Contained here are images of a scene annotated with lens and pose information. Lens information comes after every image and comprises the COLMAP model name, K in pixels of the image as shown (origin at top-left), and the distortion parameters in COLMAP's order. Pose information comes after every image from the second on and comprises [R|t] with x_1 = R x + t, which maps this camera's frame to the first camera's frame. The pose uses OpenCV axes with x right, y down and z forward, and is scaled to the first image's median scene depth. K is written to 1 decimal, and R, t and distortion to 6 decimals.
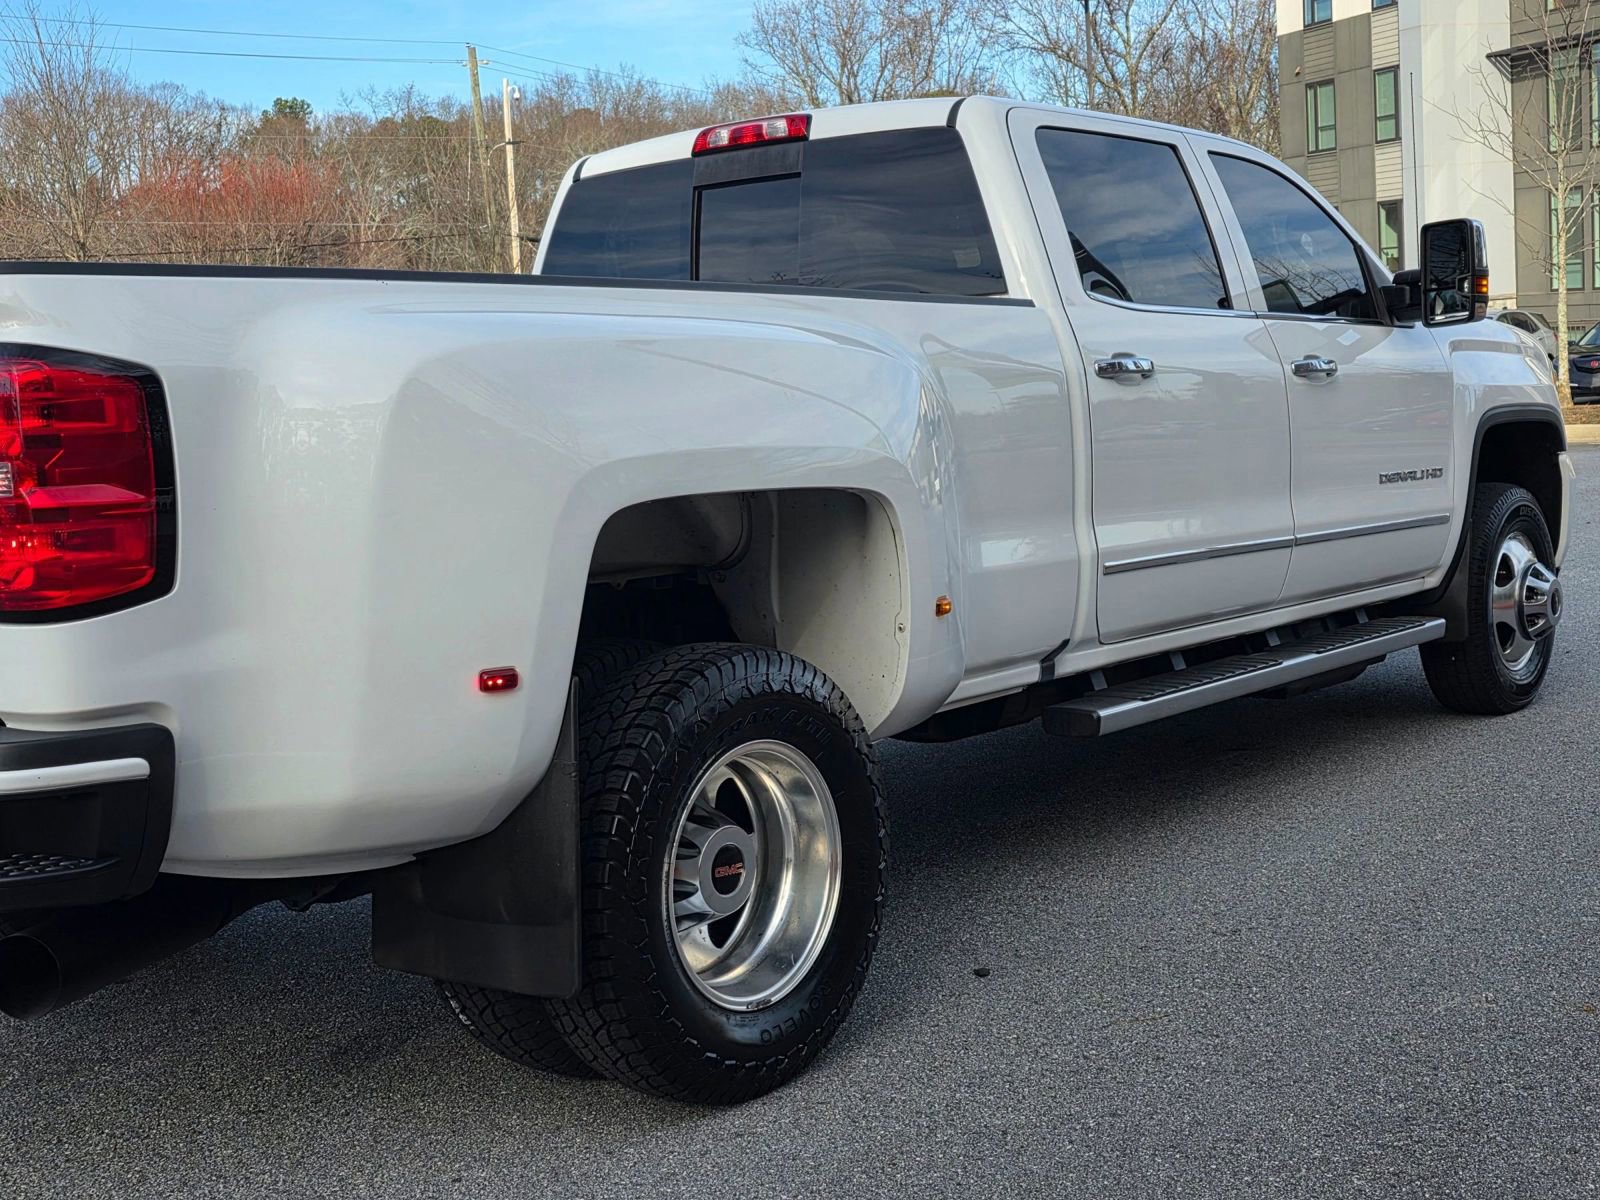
lens RADIAL K [[2019.4, 0, 800.0], [0, 2019.4, 600.0], [0, 0, 1]] dist [0.218190, -0.785674]
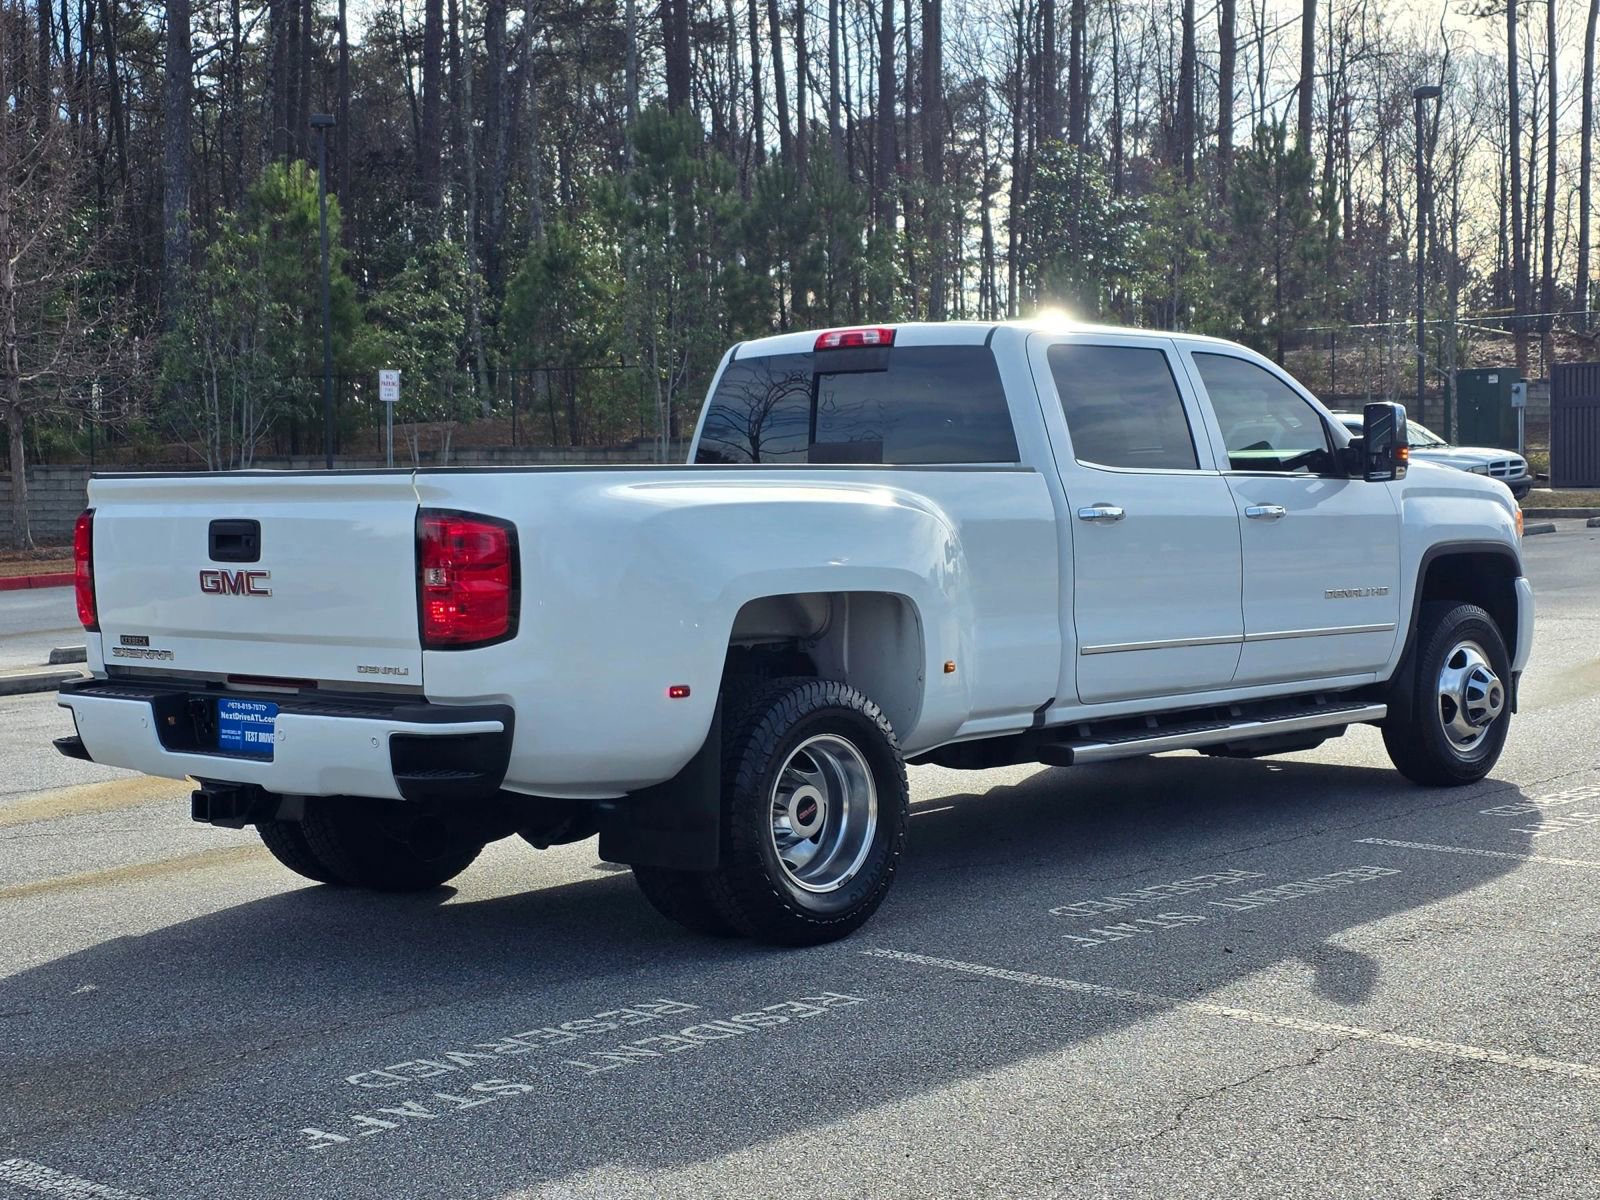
lens RADIAL K [[2019.4, 0, 800.0], [0, 2019.4, 600.0], [0, 0, 1]] dist [0.218190, -0.785674]
pose [[0.997257, 0.027230, -0.068825, 0.046176], [-0.030599, 0.998360, -0.048381, 0.023898], [0.067395, 0.050354, 0.996455, -0.455294]]
